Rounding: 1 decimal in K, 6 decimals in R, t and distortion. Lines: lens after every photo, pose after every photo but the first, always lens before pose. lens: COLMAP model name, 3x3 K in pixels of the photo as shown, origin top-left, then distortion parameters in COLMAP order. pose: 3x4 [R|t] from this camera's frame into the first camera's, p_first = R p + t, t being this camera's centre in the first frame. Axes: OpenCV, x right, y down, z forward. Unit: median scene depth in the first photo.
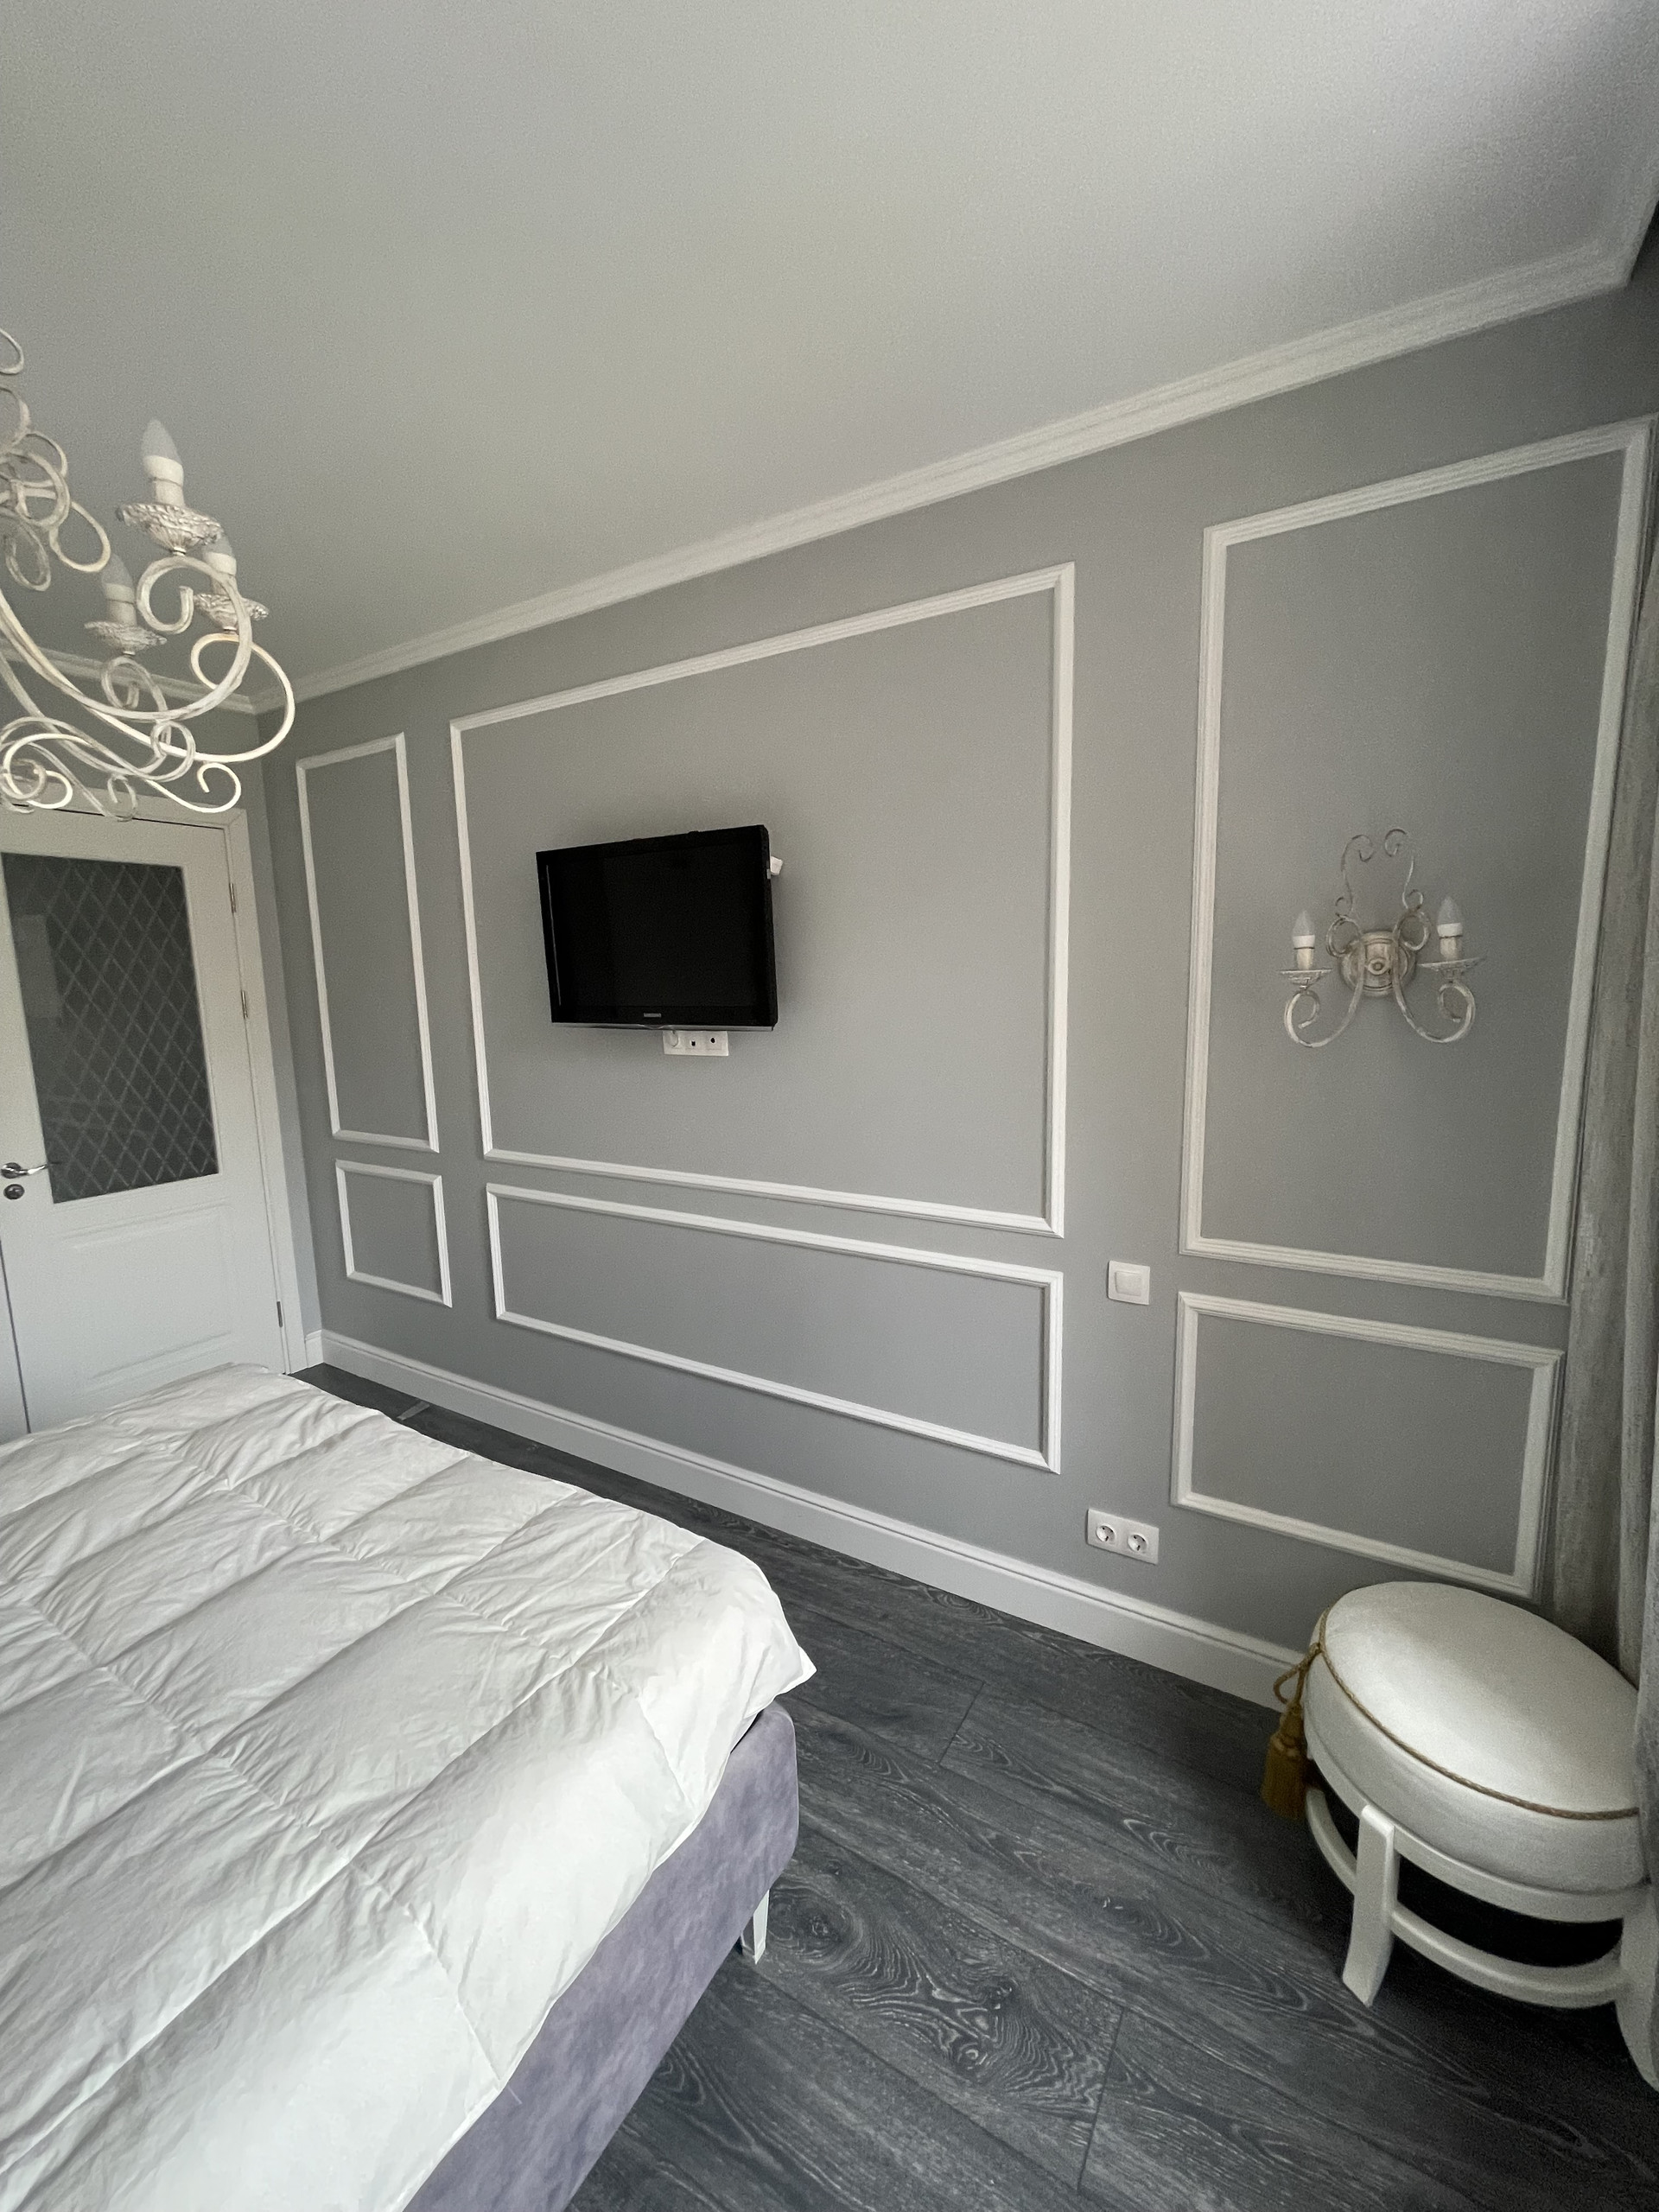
lens RADIAL K [[887.6, 0, 816.8], [0, 887.6, 1102.1], [0, 0, 1]] dist [0.001121, -0.000628]
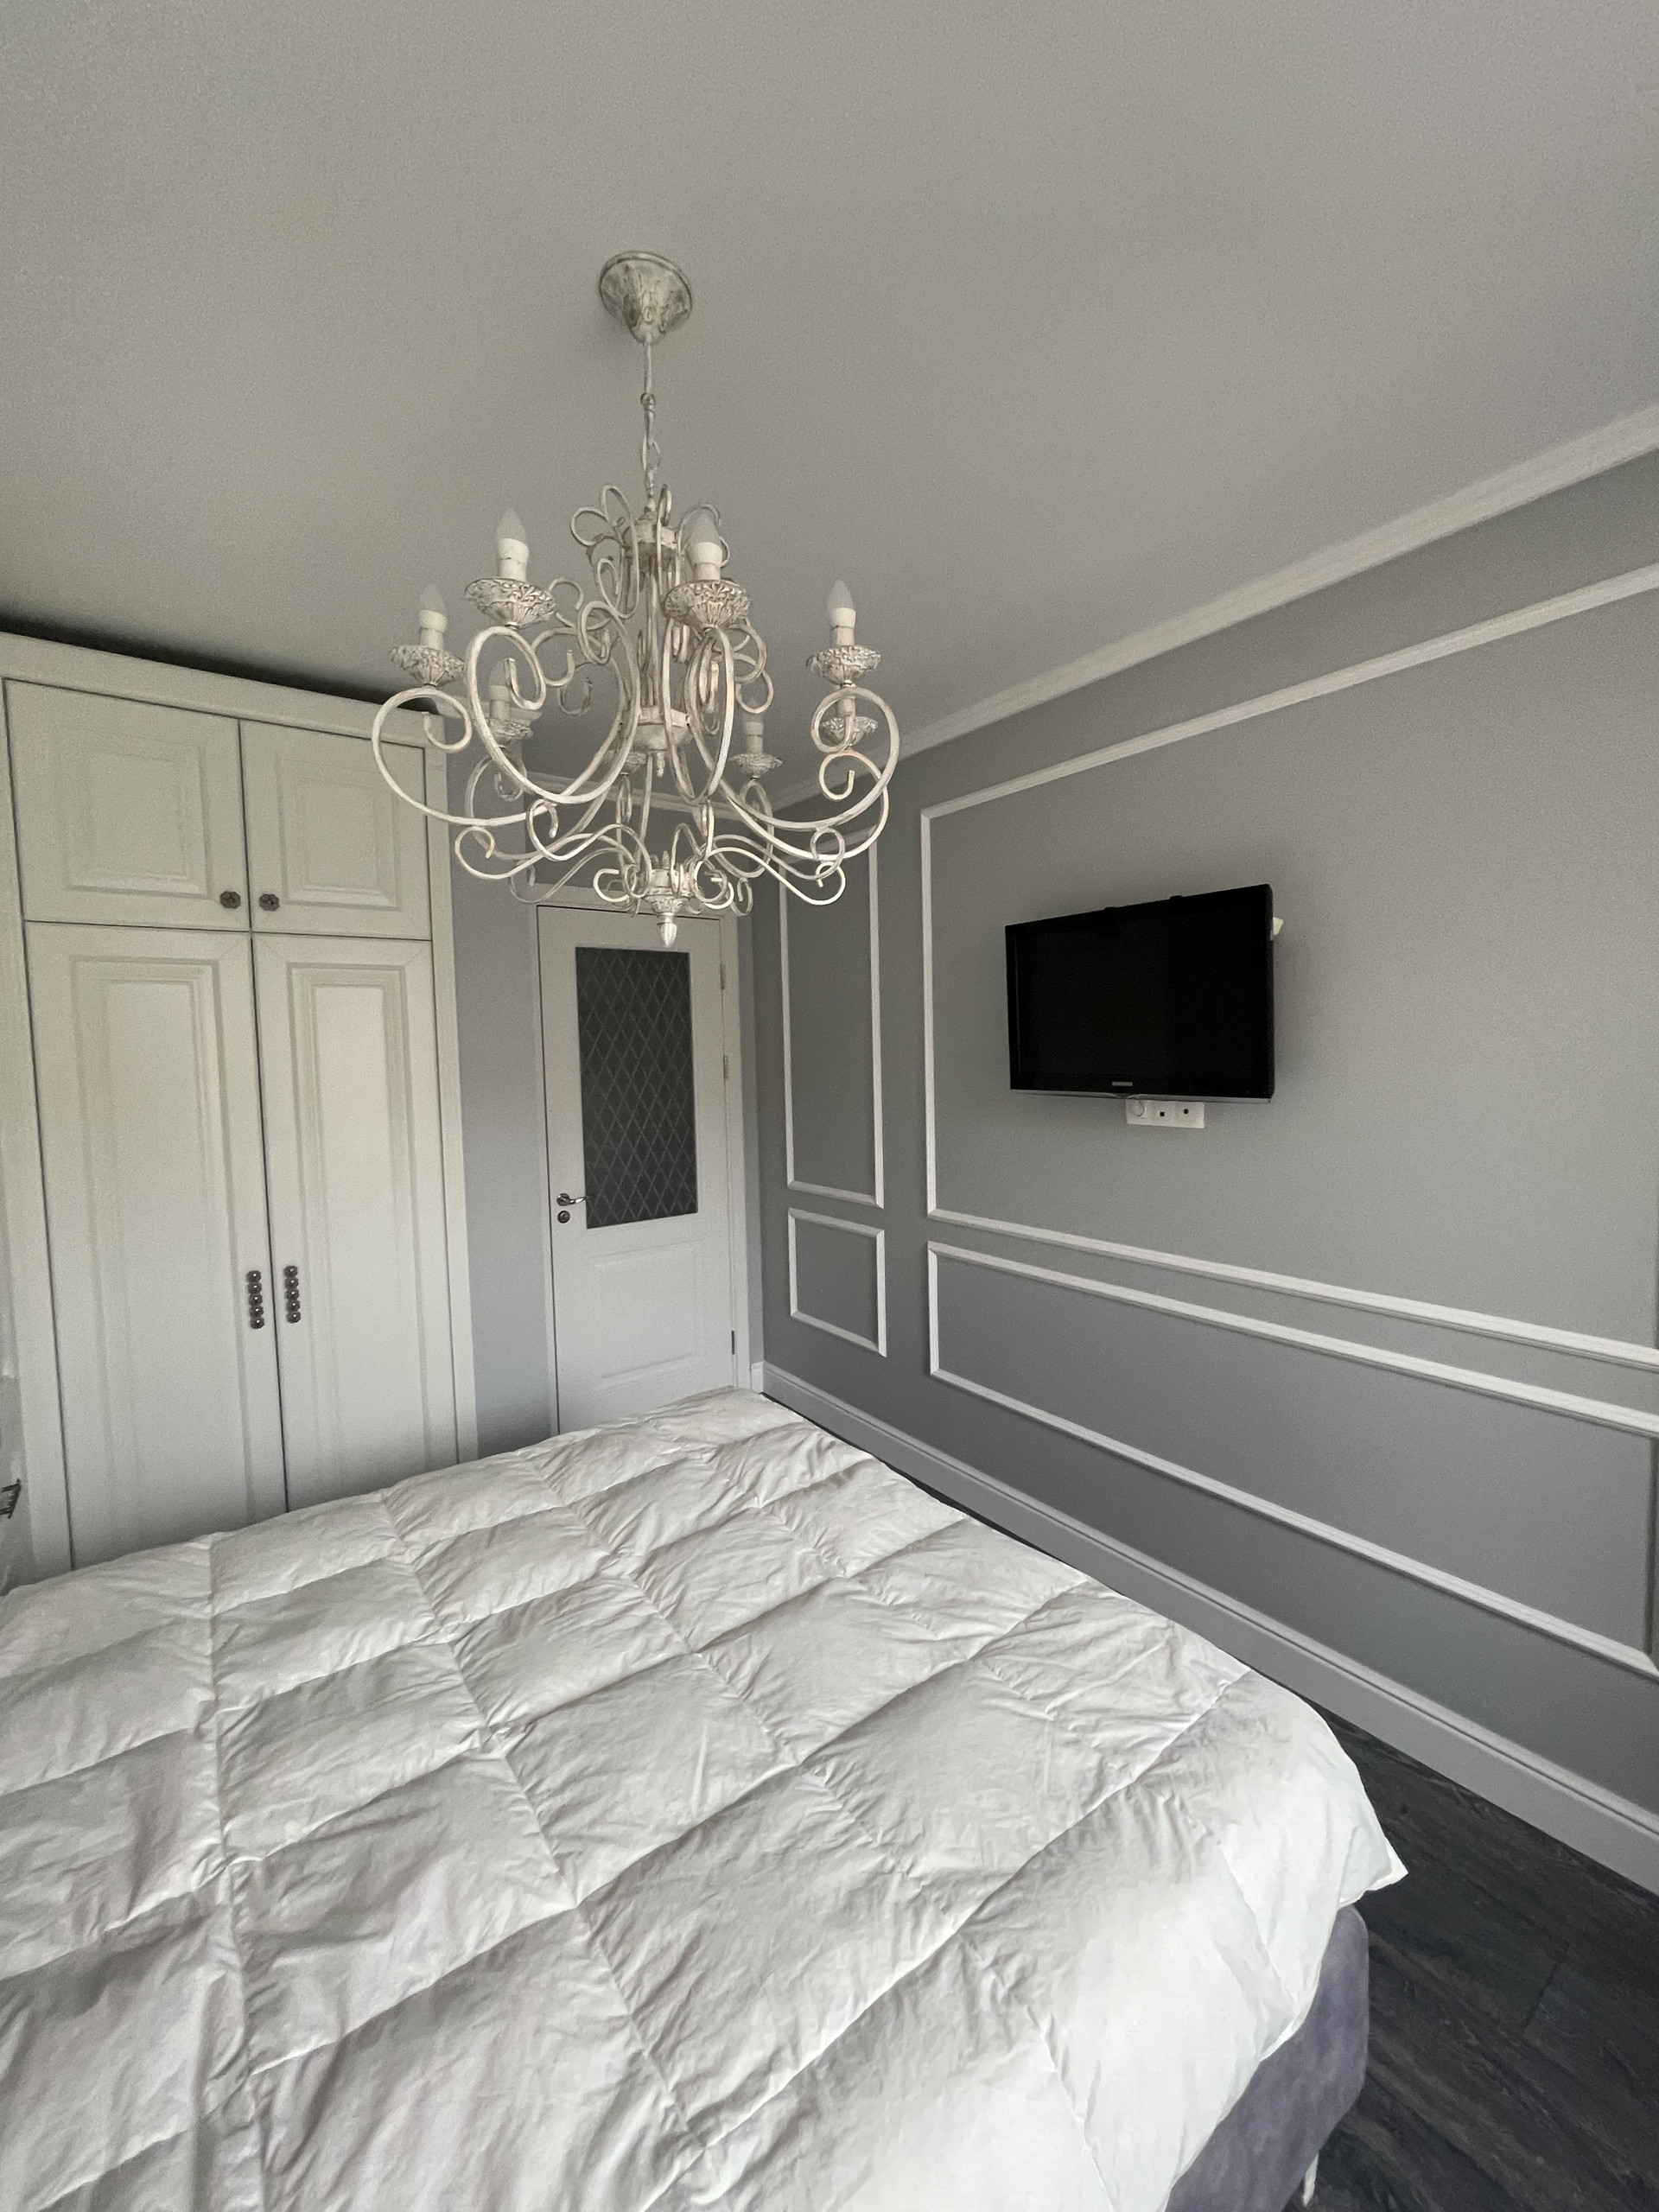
lens RADIAL K [[887.6, 0, 844.4], [0, 887.6, 1102.5], [0, 0, 1]] dist [0.001121, -0.000628]
pose [[0.926946, 0.024751, -0.374377, -0.190350], [-0.052359, 0.996591, -0.063752, 0.000832], [0.371523, 0.078697, 0.925082, -0.023797]]
